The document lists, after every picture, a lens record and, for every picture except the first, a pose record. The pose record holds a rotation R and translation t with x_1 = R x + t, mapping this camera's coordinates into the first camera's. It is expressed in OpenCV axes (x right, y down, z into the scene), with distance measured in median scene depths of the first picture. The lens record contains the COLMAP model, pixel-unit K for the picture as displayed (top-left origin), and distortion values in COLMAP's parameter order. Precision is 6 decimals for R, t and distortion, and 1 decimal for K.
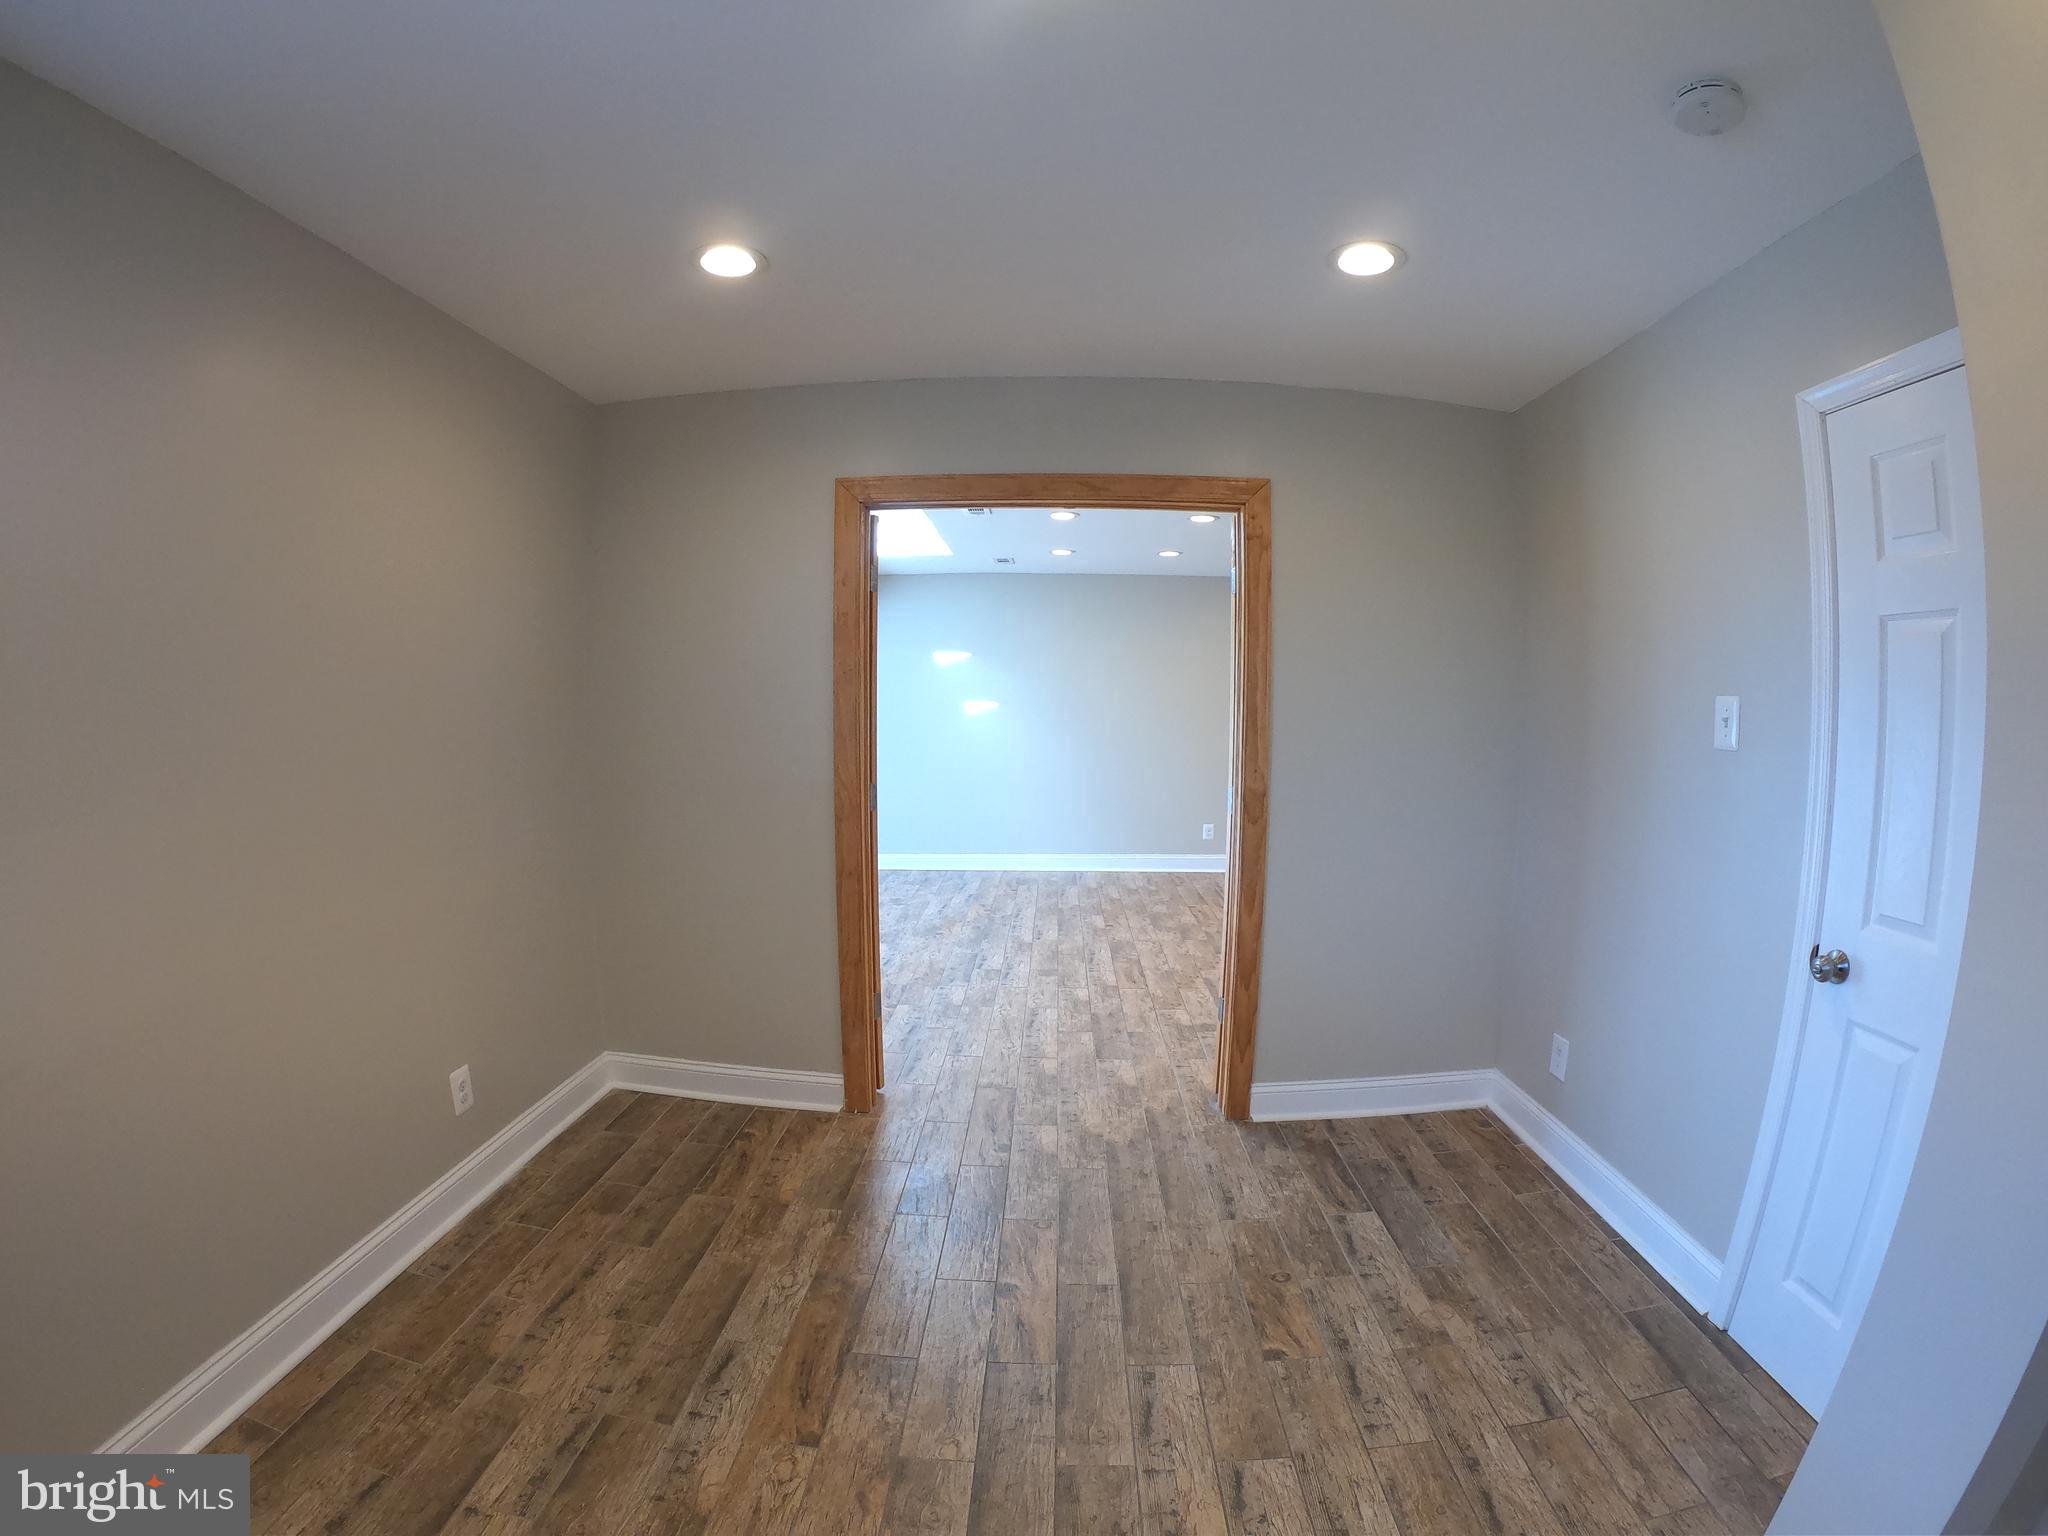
lens RADIAL K [[887.2, 0, 1027.0], [0, 887.2, 769.5], [0, 0, 1]] dist [-0.223369, 0.046551]
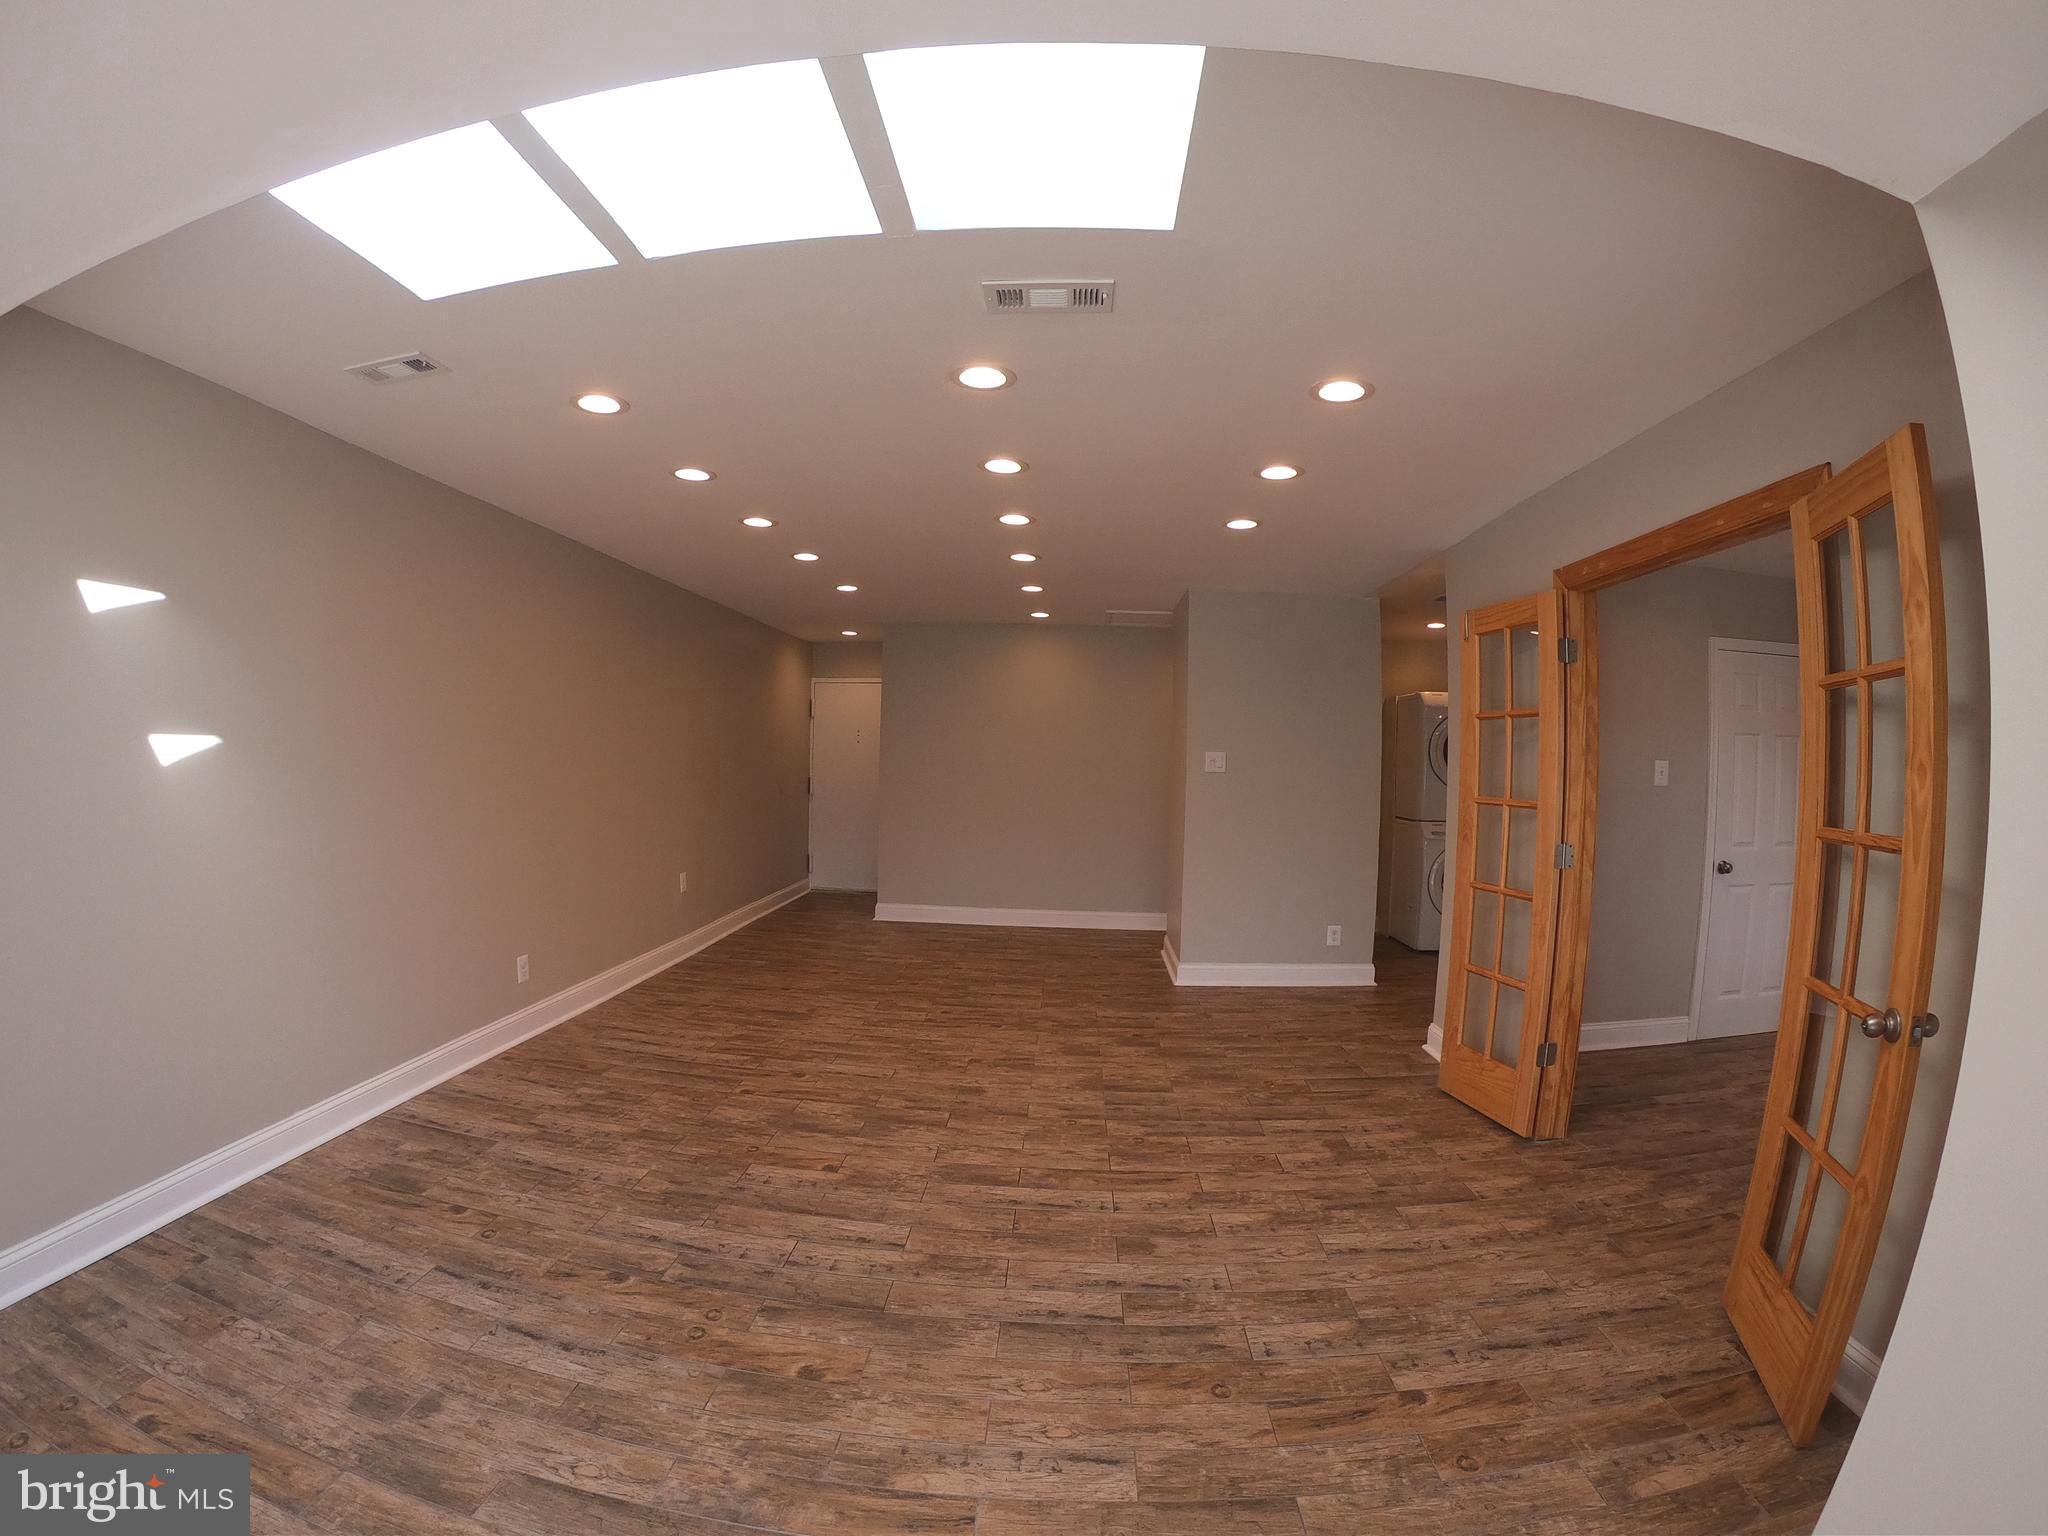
lens RADIAL K [[887.2, 0, 1027.0], [0, 887.2, 769.5], [0, 0, 1]] dist [-0.223369, 0.046551]
pose [[0.015651, -0.011684, 0.999809, -1.229007], [0.051944, 0.998591, 0.010857, -0.184157], [-0.998527, 0.051765, 0.016236, 2.645658]]
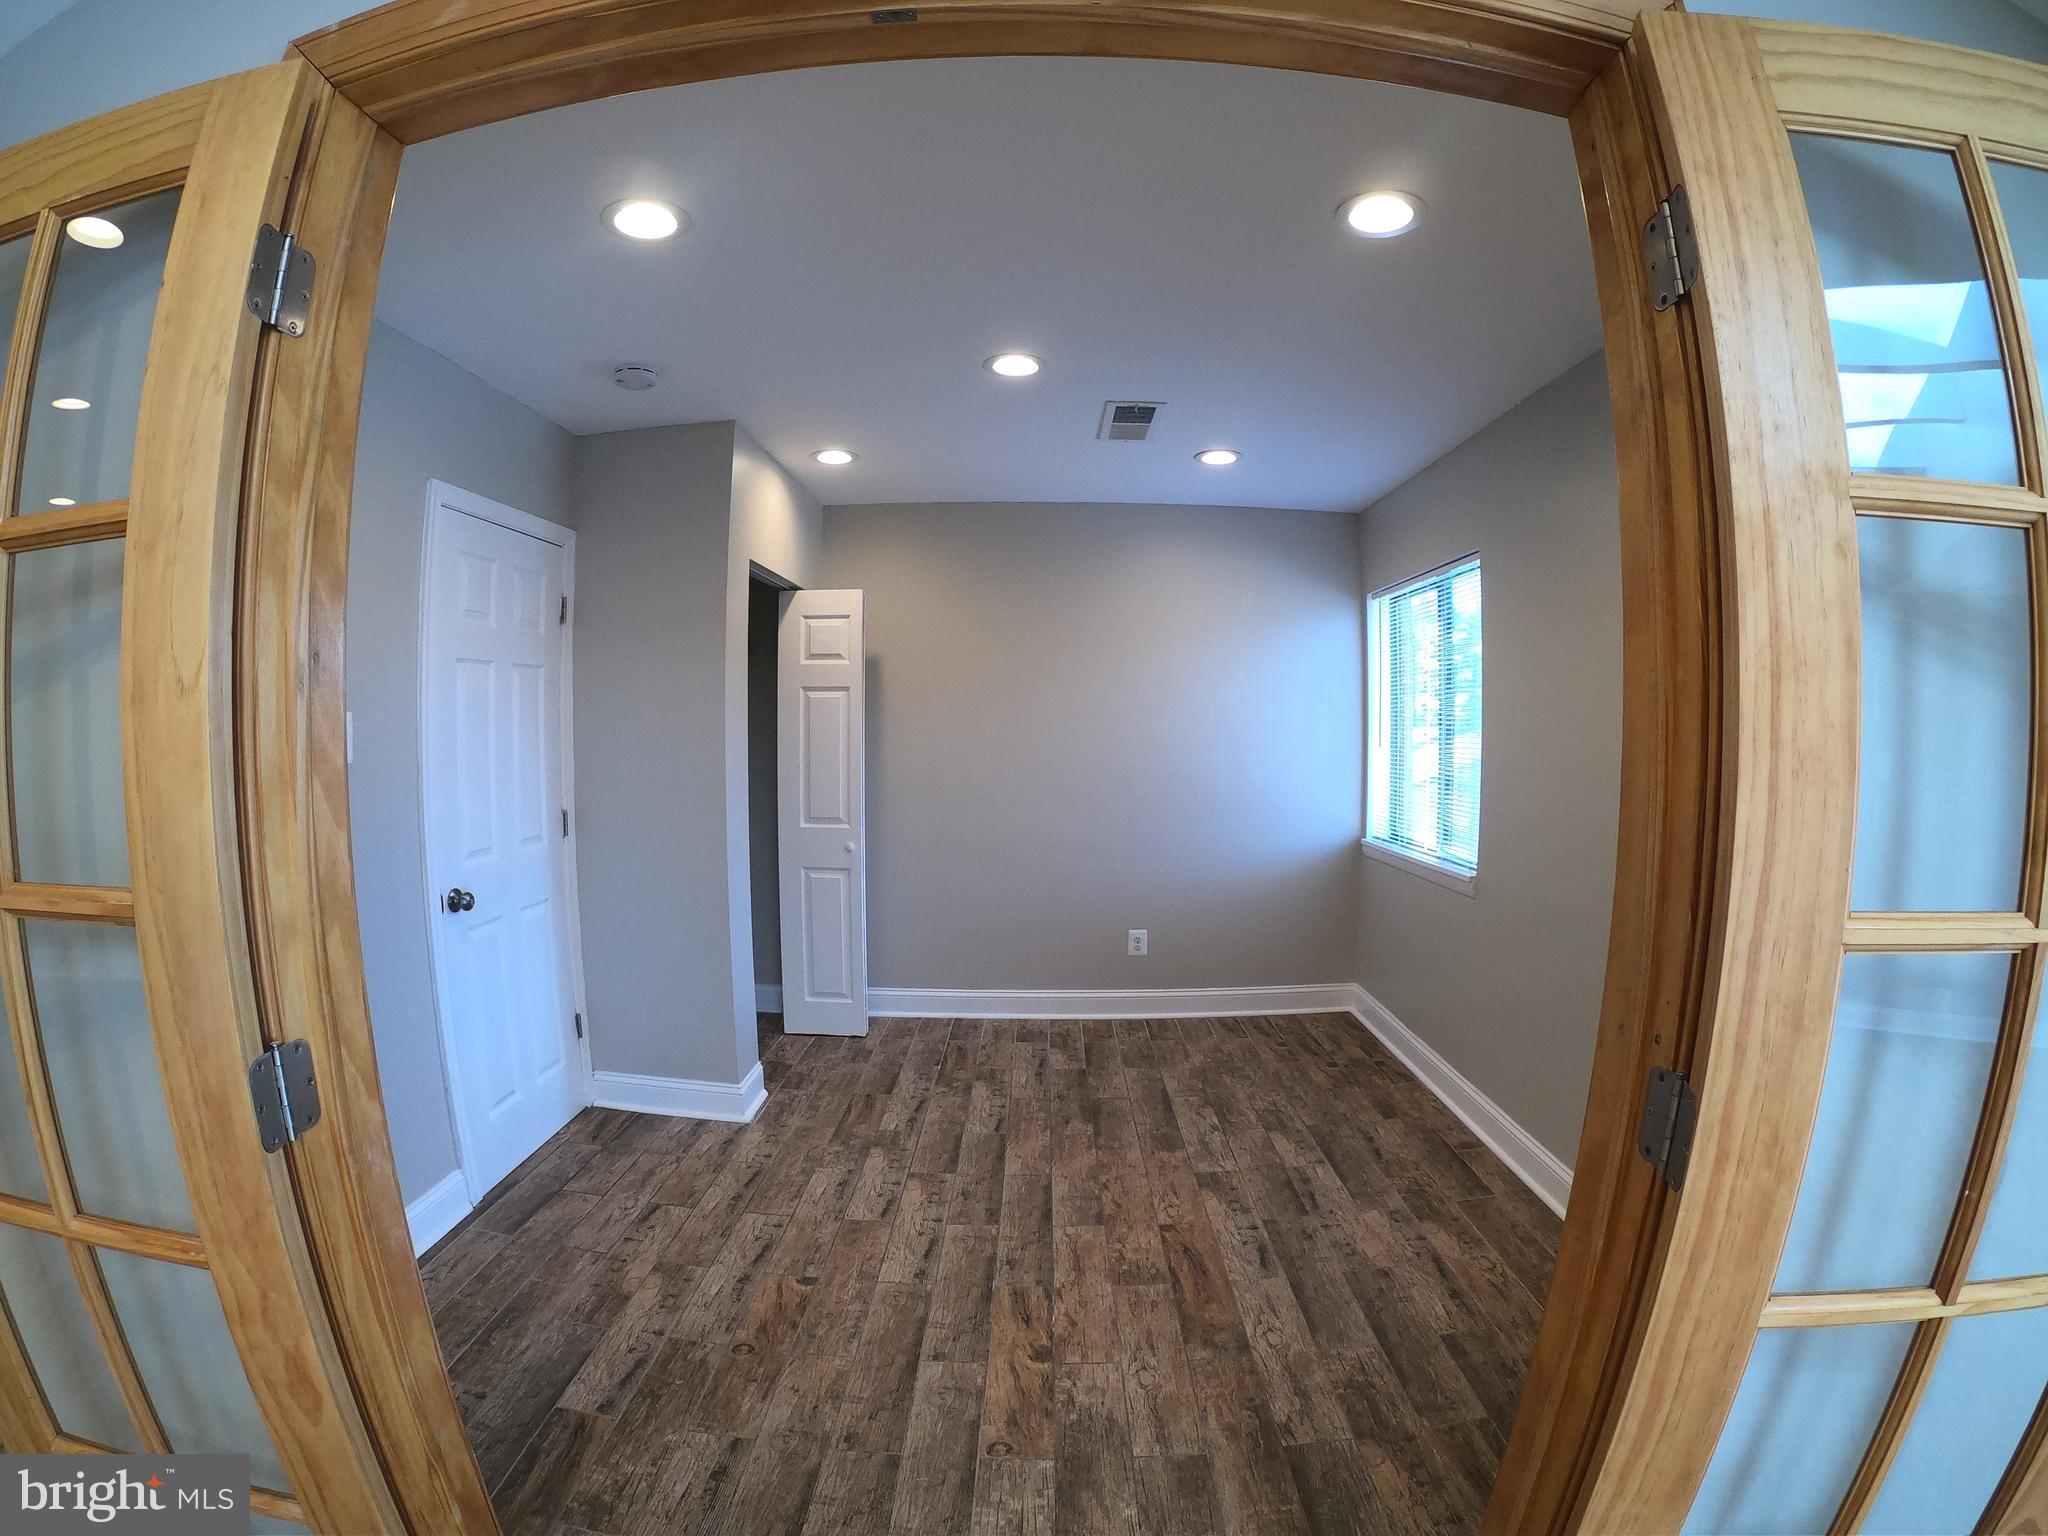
lens RADIAL K [[887.2, 0, 1027.0], [0, 887.2, 769.5], [0, 0, 1]] dist [-0.223369, 0.046551]
pose [[-0.999822, -0.008803, -0.016698, 0.013795], [-0.010822, 0.992102, 0.124964, -0.150429], [0.015466, 0.125123, -0.992021, 1.950793]]
